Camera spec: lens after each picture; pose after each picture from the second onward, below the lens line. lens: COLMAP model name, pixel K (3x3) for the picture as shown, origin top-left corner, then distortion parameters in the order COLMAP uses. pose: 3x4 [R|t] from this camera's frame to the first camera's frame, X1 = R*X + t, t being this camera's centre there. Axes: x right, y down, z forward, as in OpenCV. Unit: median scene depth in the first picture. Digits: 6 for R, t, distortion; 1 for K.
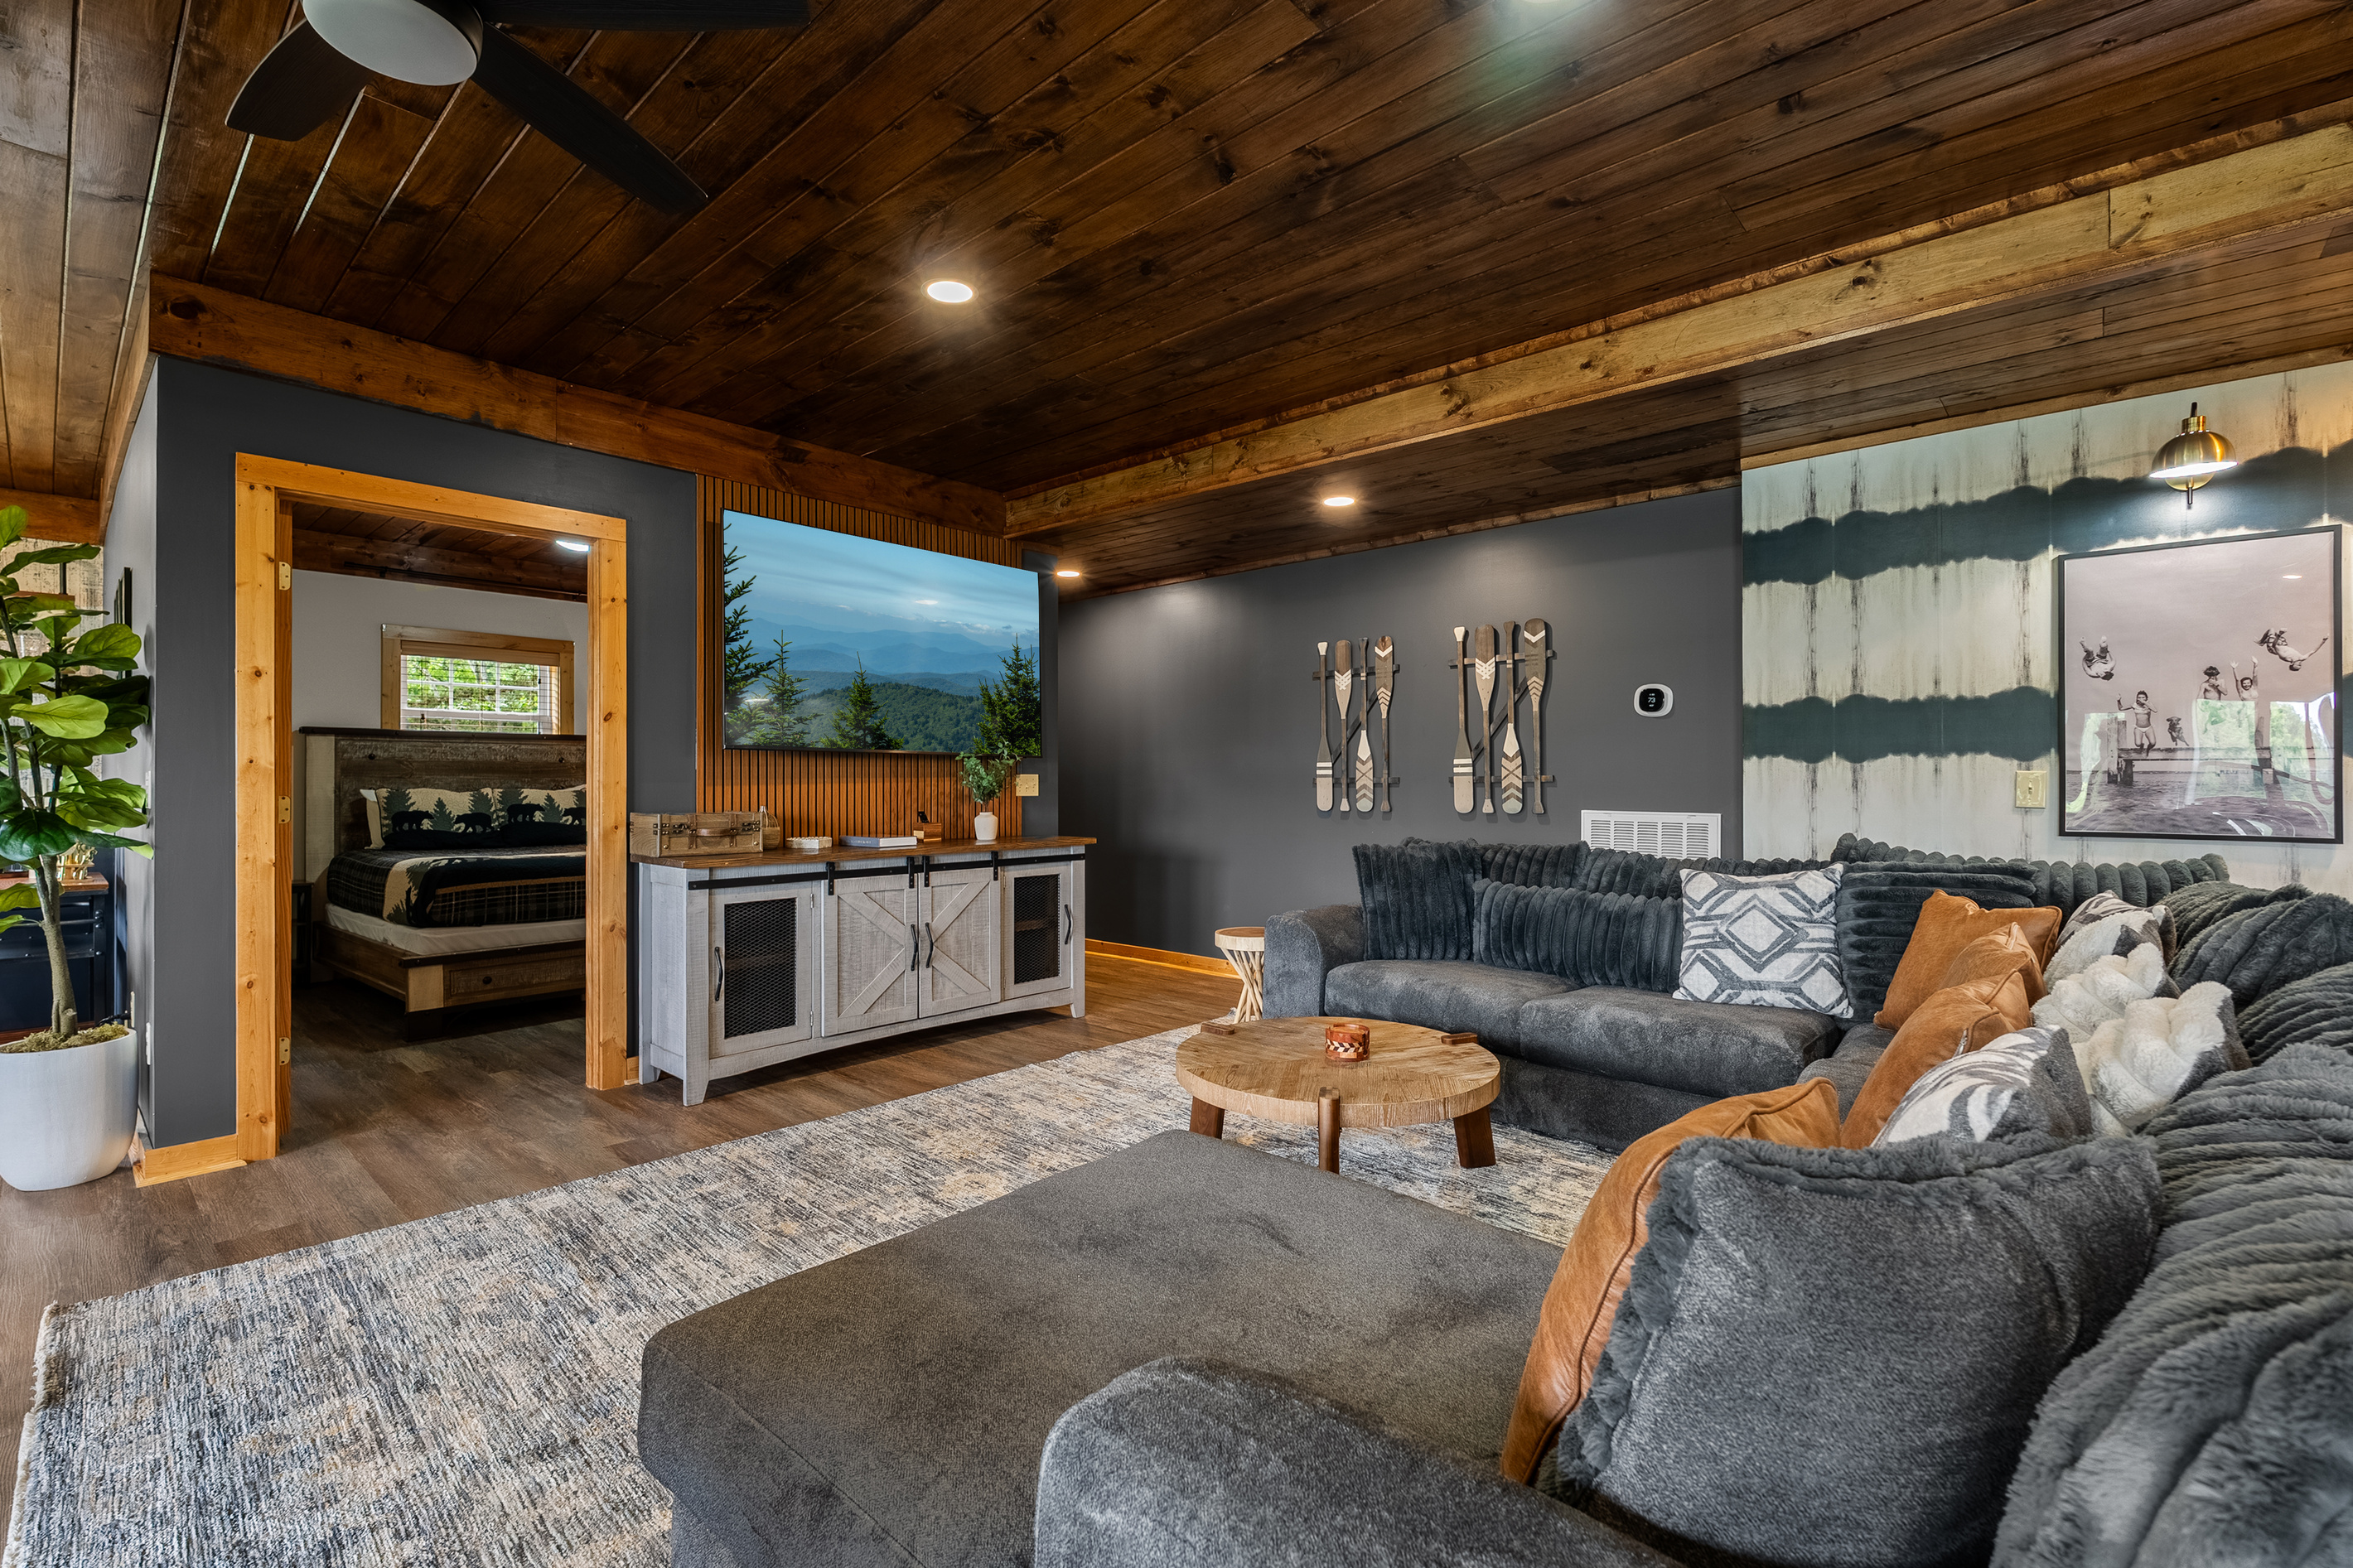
lens RADIAL K [[1036.6, 0, 1159.0], [0, 1036.6, 772.9], [0, 0, 1]] dist [-0.002596, -0.000679]
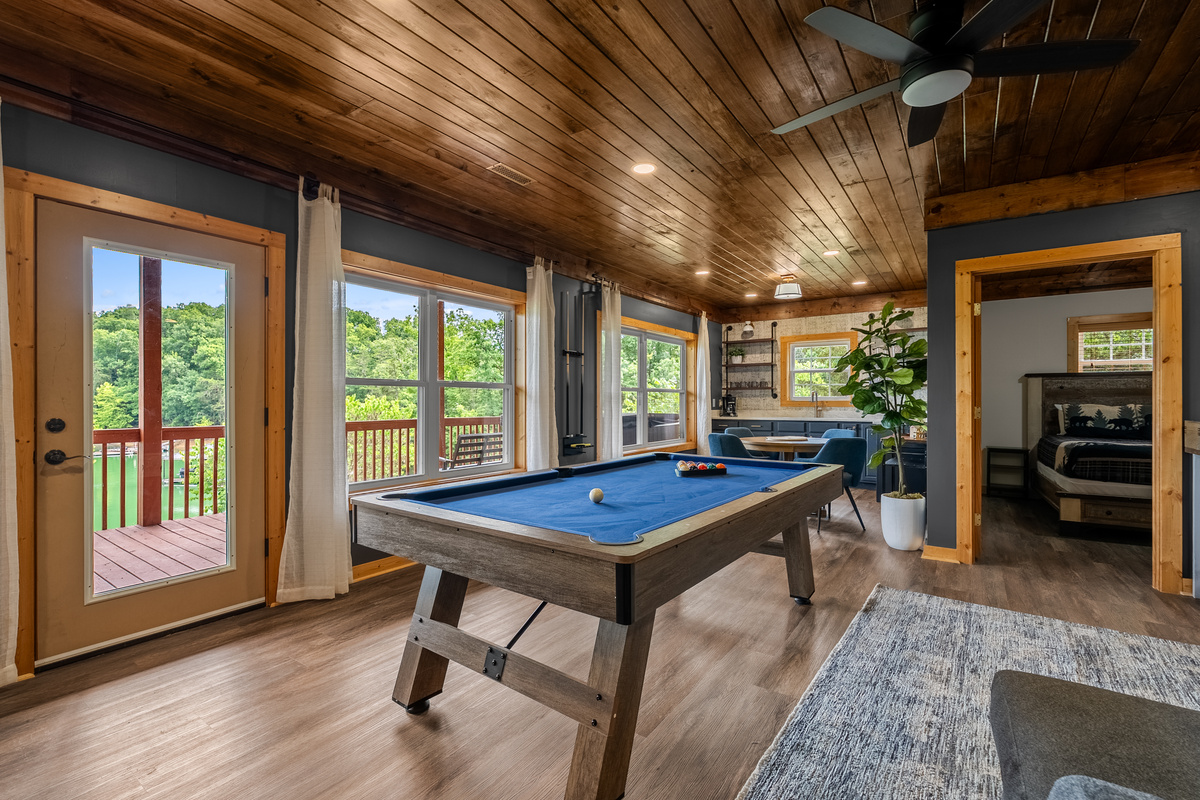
lens RADIAL K [[528.7, 0, 599.7], [0, 528.7, 399.4], [0, 0, 1]] dist [-0.002596, -0.000679]
pose [[0.128001, -0.000435, -0.991774, 0.201216], [0.007718, 0.999970, 0.000558, -0.000892], [0.991744, -0.007726, 0.128001, 0.036310]]
